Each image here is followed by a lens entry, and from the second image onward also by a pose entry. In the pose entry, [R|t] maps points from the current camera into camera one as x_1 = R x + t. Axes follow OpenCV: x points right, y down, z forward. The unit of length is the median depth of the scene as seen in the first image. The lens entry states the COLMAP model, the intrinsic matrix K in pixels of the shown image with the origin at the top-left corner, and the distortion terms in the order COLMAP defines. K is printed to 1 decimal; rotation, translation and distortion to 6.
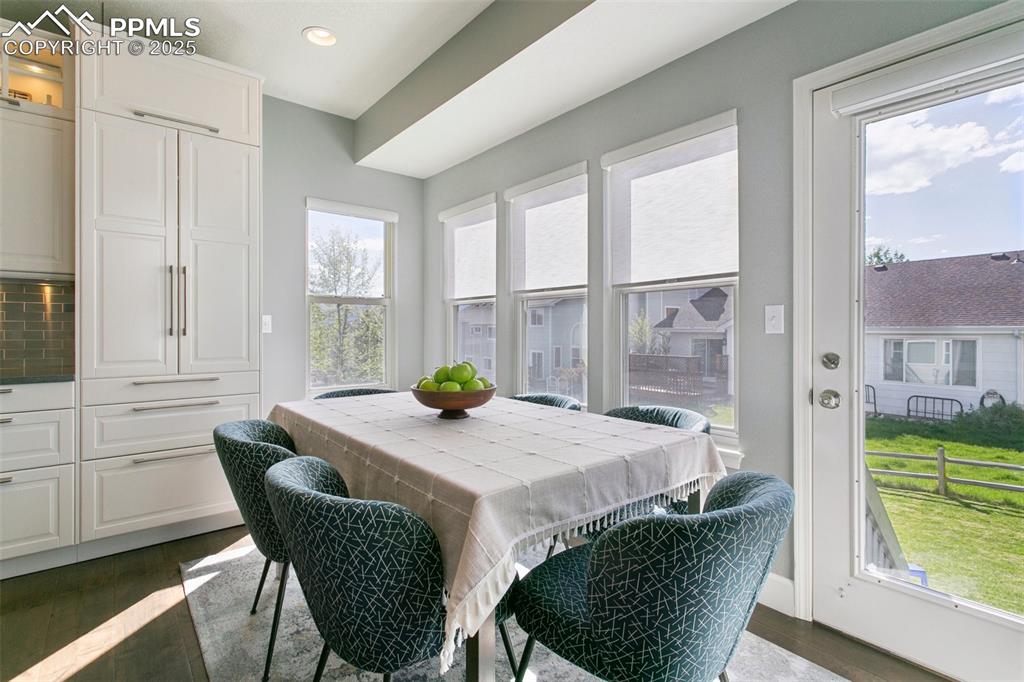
lens RADIAL K [[483.0, 0, 496.7], [0, 483.0, 330.1], [0, 0, 1]] dist [-0.002368, 0.002816]
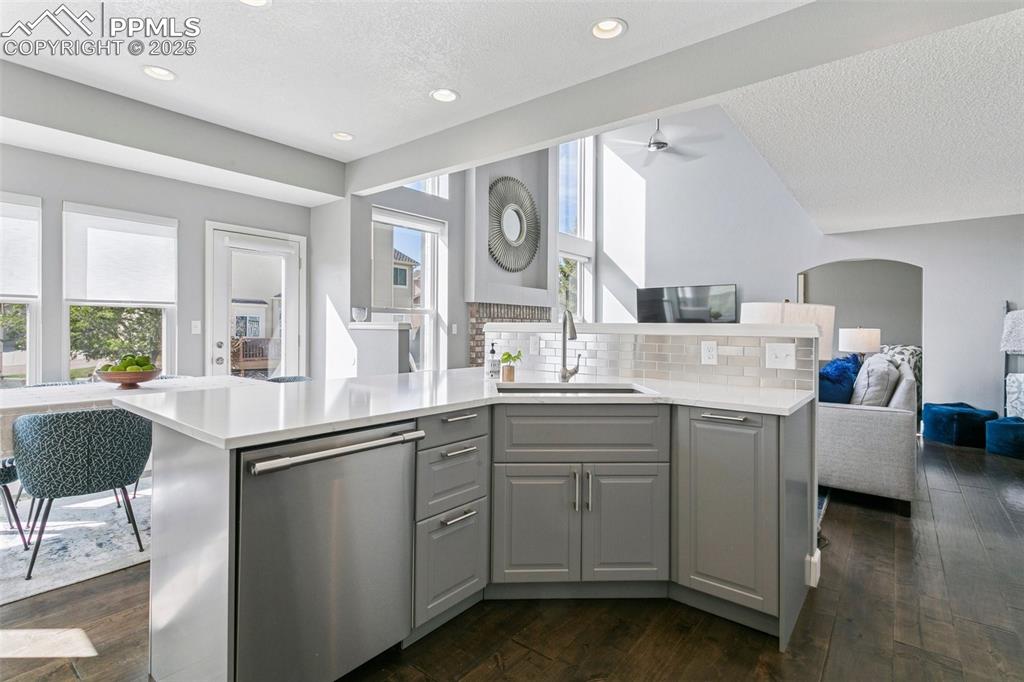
lens RADIAL K [[483.0, 0, 508.8], [0, 483.0, 330.1], [0, 0, 1]] dist [-0.002368, 0.002816]
pose [[-0.215181, -0.012009, 0.976500, -1.092809], [-0.008922, 0.999907, 0.010331, -0.025735], [-0.976533, -0.006490, -0.215268, 0.064232]]
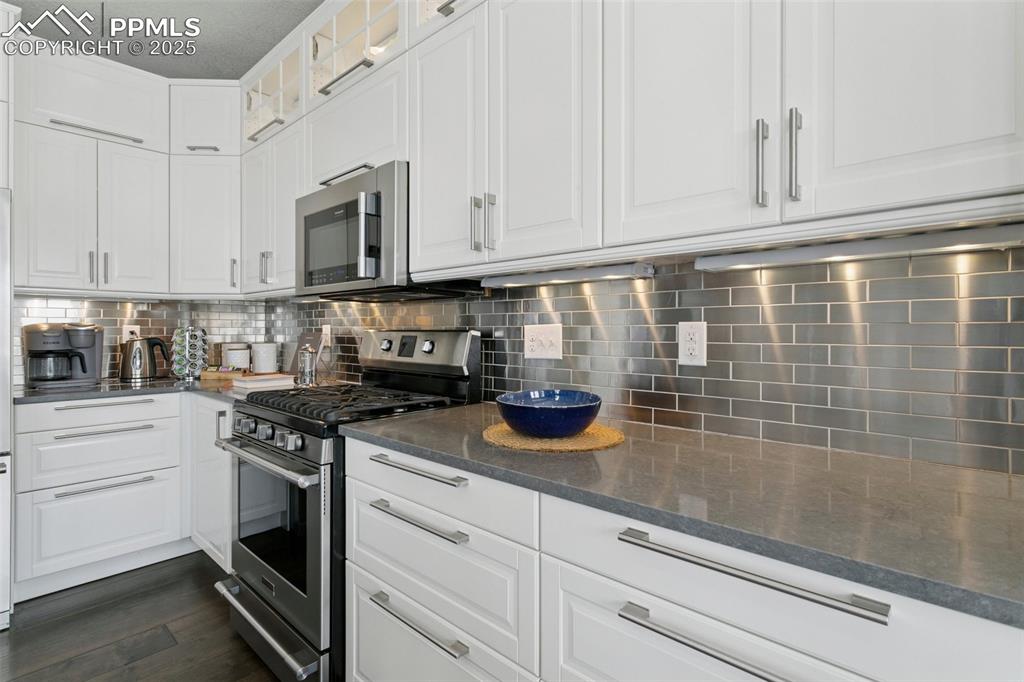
lens RADIAL K [[483.0, 0, 518.1], [0, 483.0, 334.7], [0, 0, 1]] dist [-0.002368, 0.002816]
pose [[0.163045, 0.002835, -0.986615, -0.492172], [-0.003586, 0.999991, 0.002281, -0.024117], [0.986612, 0.003166, 0.163053, 0.478695]]
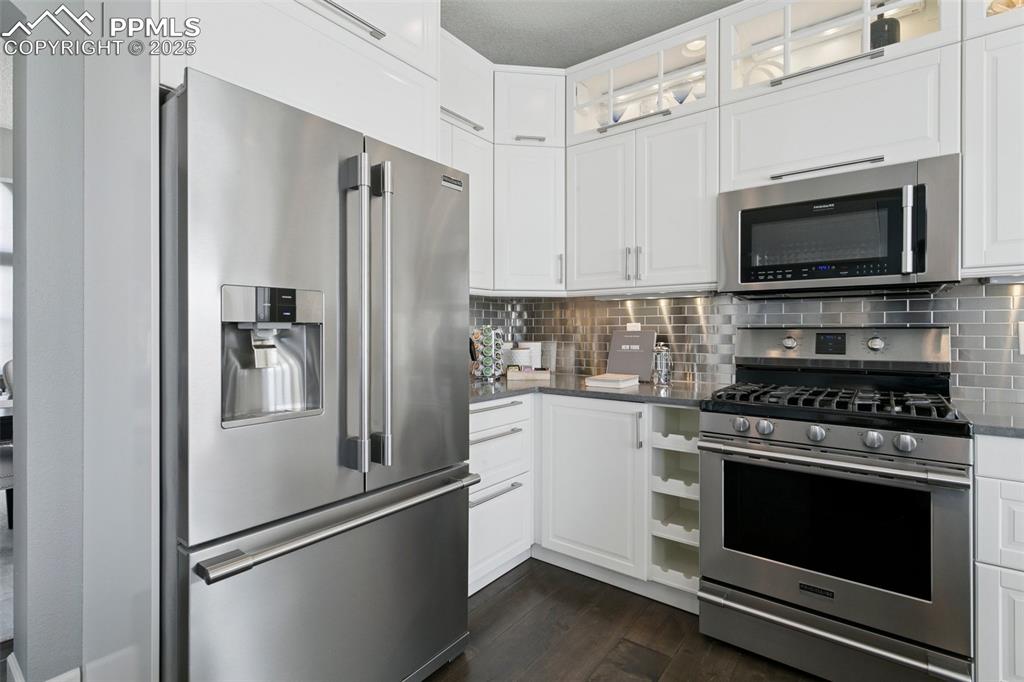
lens RADIAL K [[483.0, 0, 506.2], [0, 483.0, 332.2], [0, 0, 1]] dist [-0.002368, 0.002816]
pose [[0.227231, -0.002177, -0.973838, -0.629979], [-0.000329, 0.999997, -0.002312, -0.020259], [0.973841, 0.000846, 0.227230, -0.114175]]
